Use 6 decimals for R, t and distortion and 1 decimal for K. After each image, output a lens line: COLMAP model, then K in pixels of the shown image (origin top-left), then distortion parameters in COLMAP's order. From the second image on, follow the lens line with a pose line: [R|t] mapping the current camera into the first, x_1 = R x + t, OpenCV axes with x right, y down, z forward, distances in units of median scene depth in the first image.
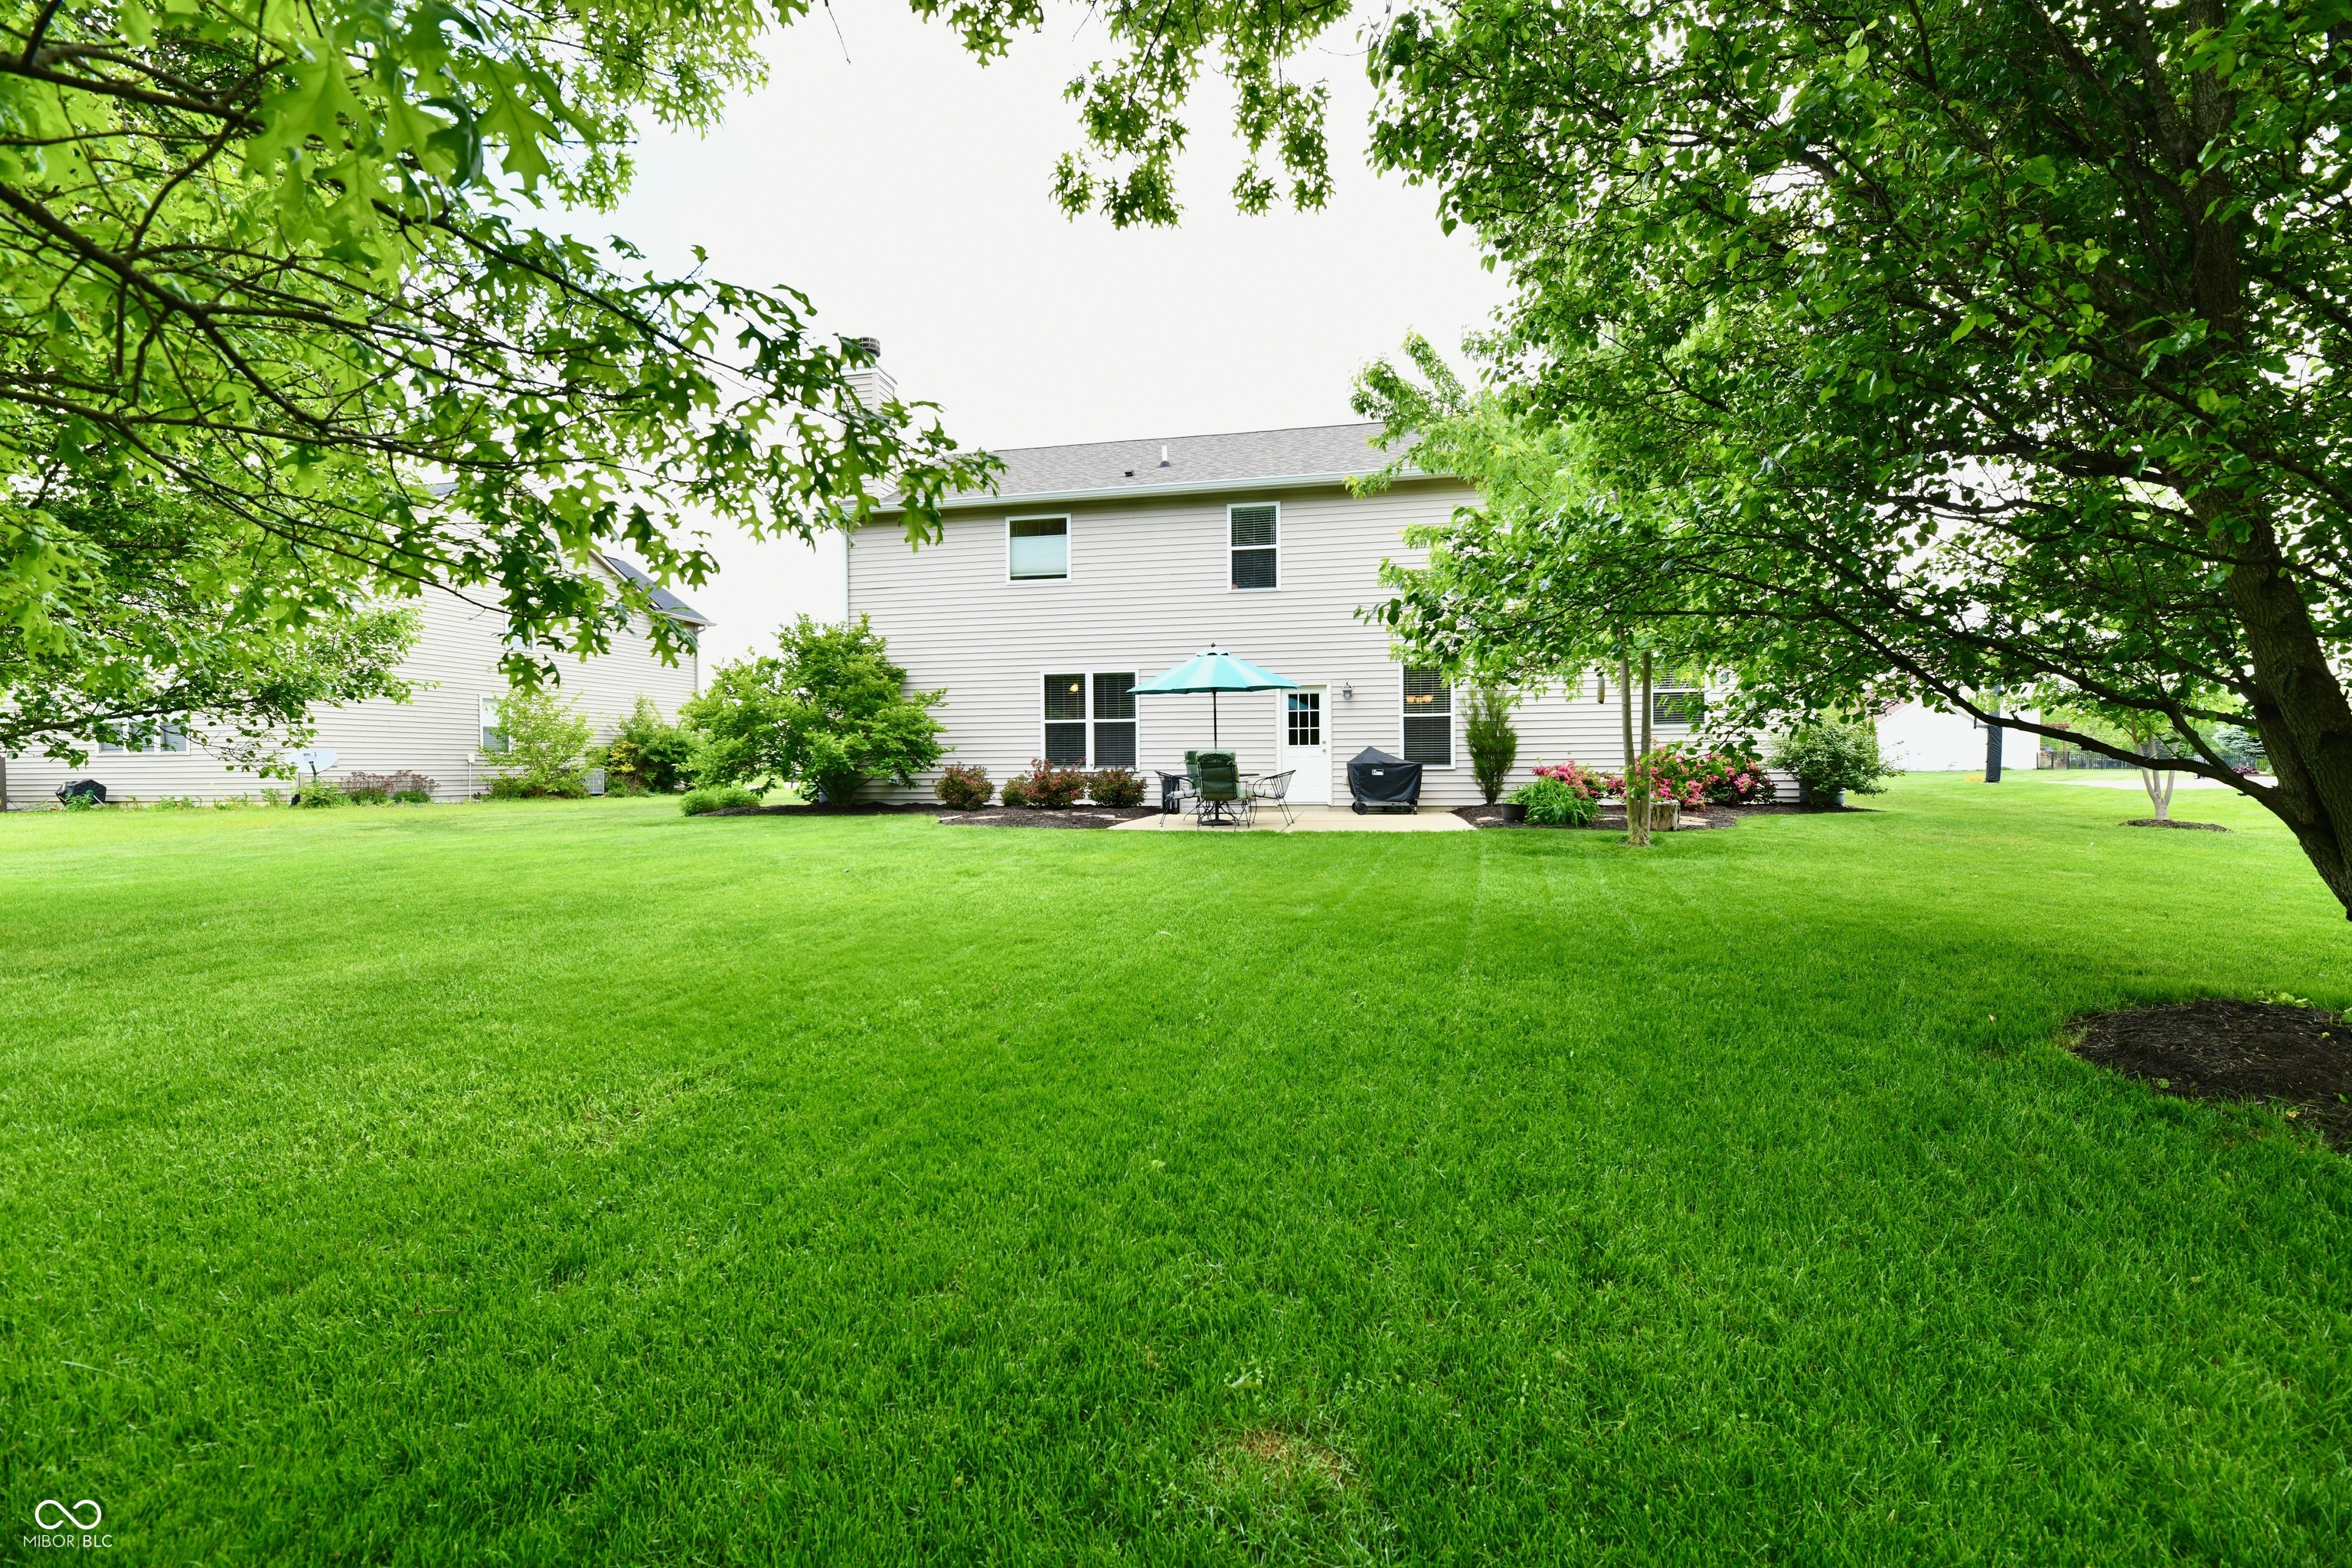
lens RADIAL K [[967.5, 0, 1191.8], [0, 967.5, 755.7], [0, 0, 1]] dist [-0.000033, -0.000621]
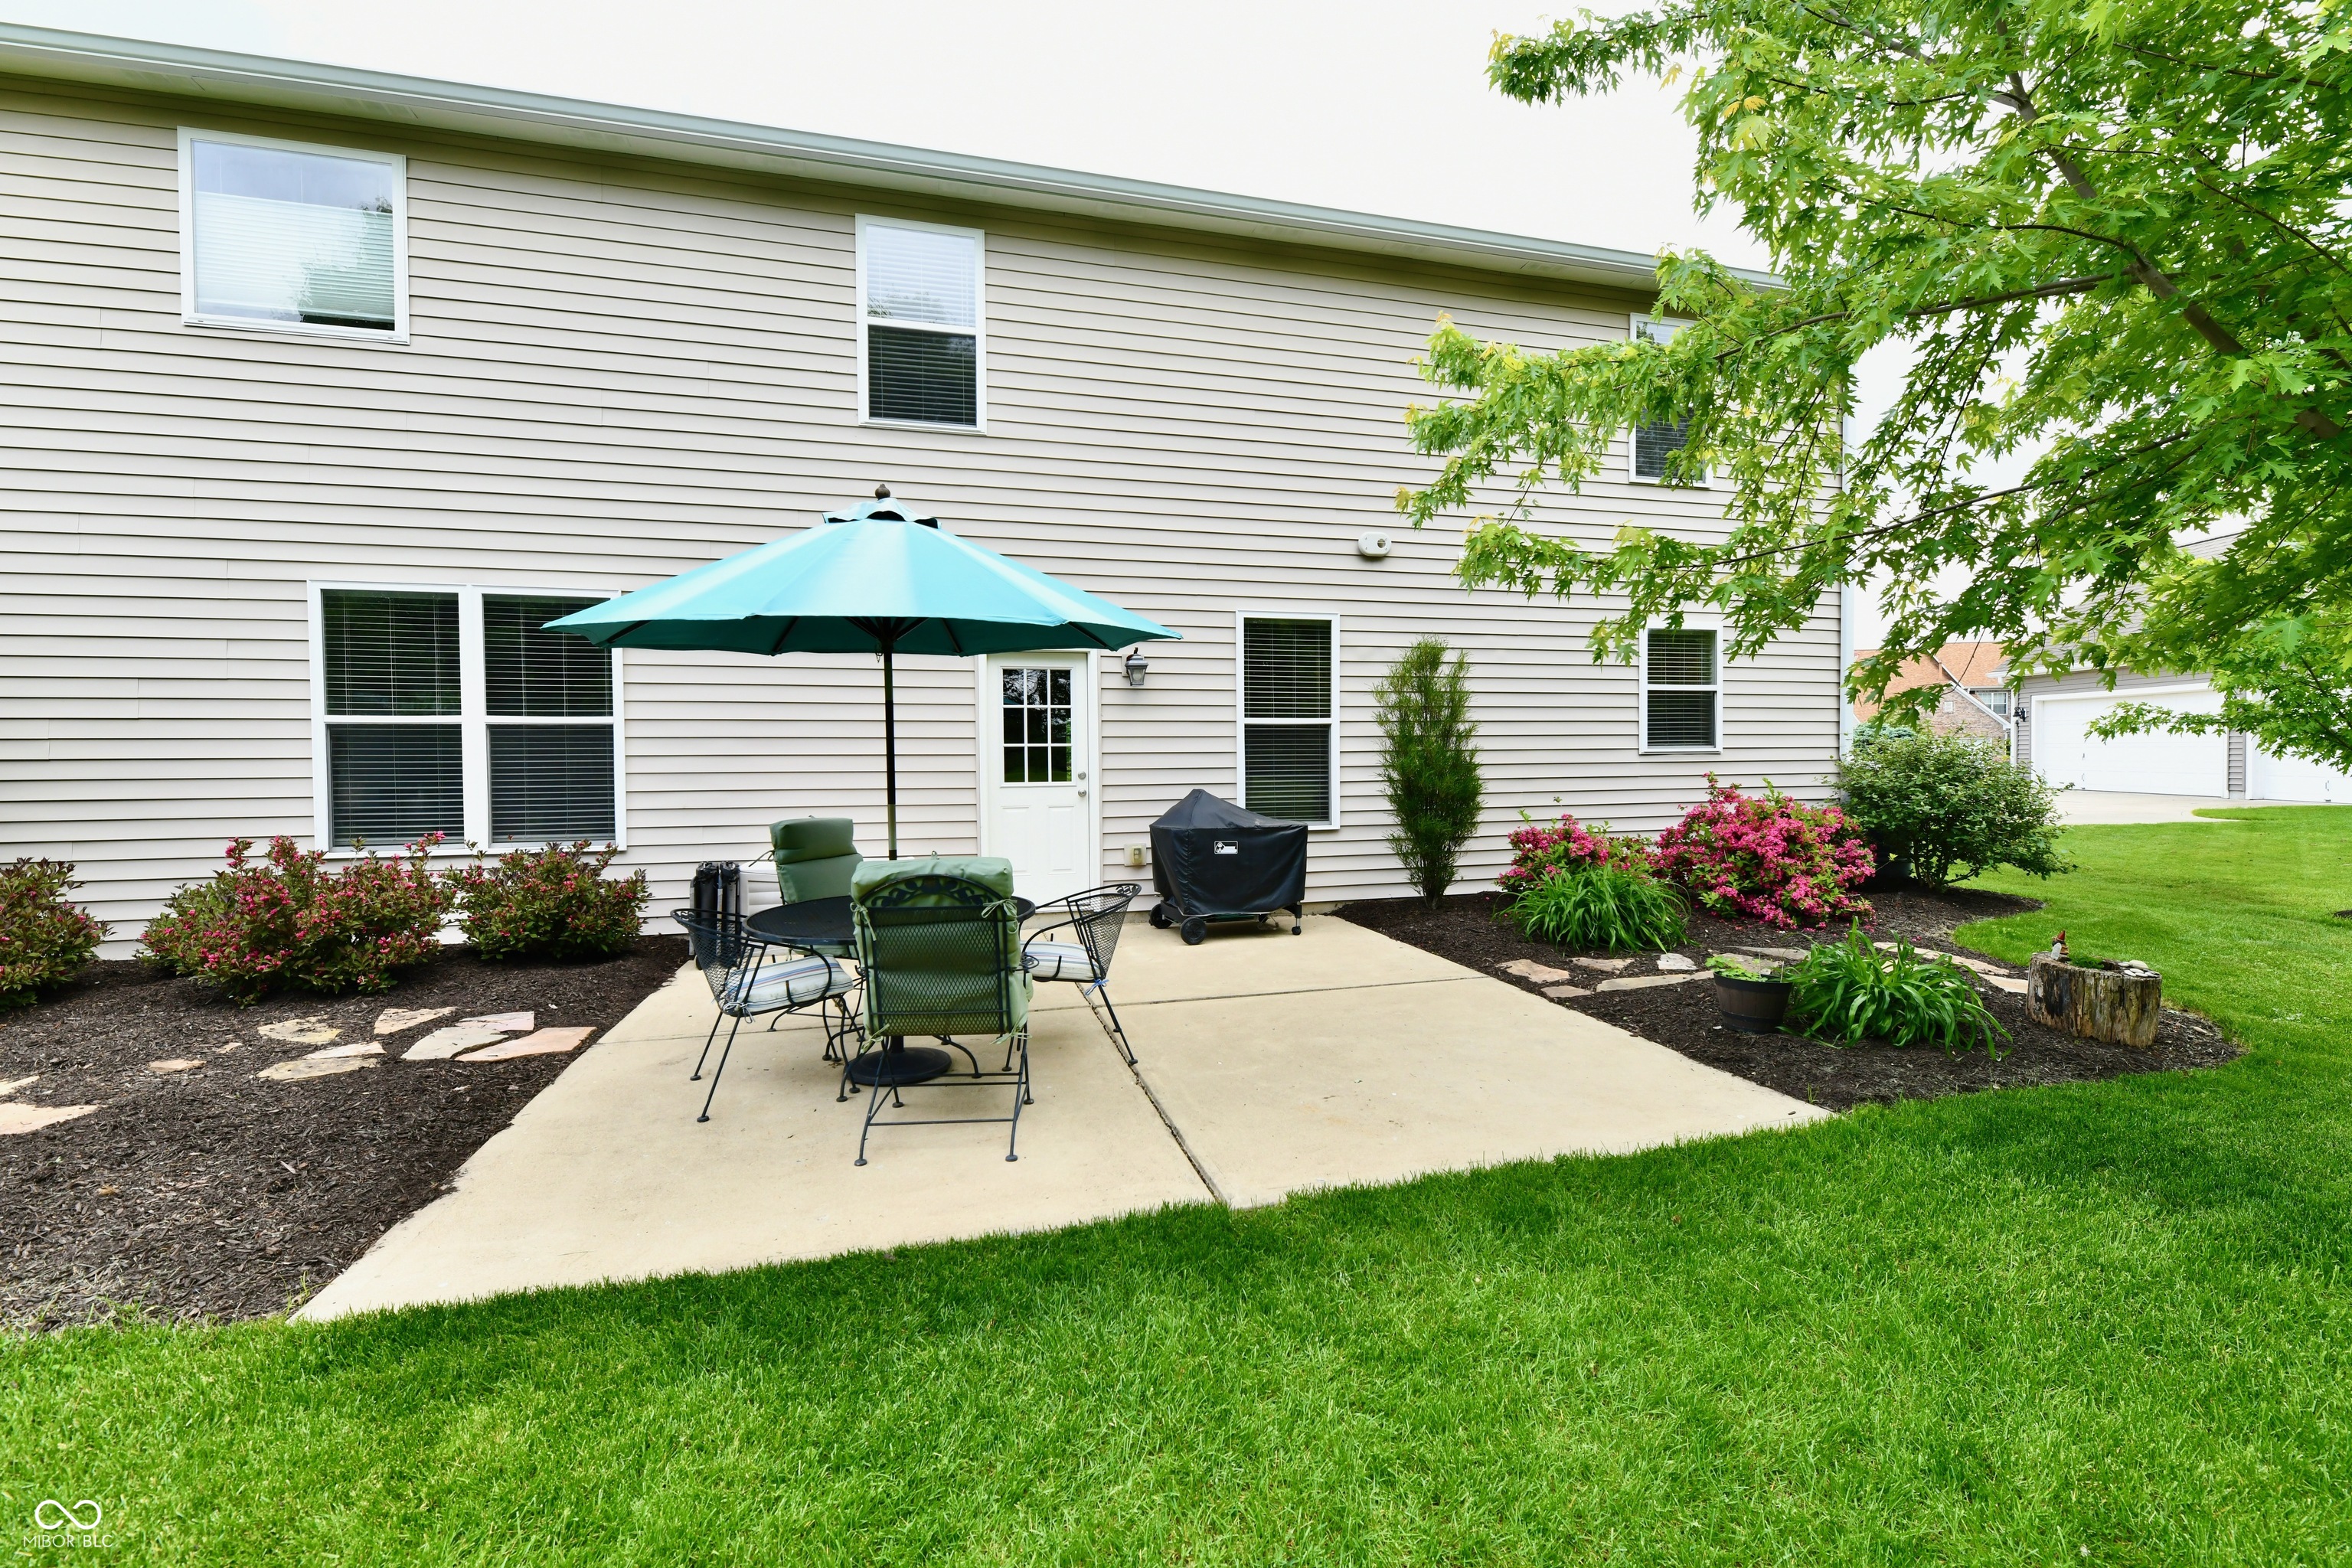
lens RADIAL K [[976.0, 0, 1180.1], [0, 976.0, 773.9], [0, 0, 1]] dist [0.001101, 0.000079]
pose [[0.902346, -0.008805, 0.430922, -0.021948], [-0.004245, 0.999561, 0.029314, -0.028529], [-0.430991, -0.028280, 0.901913, 0.556830]]
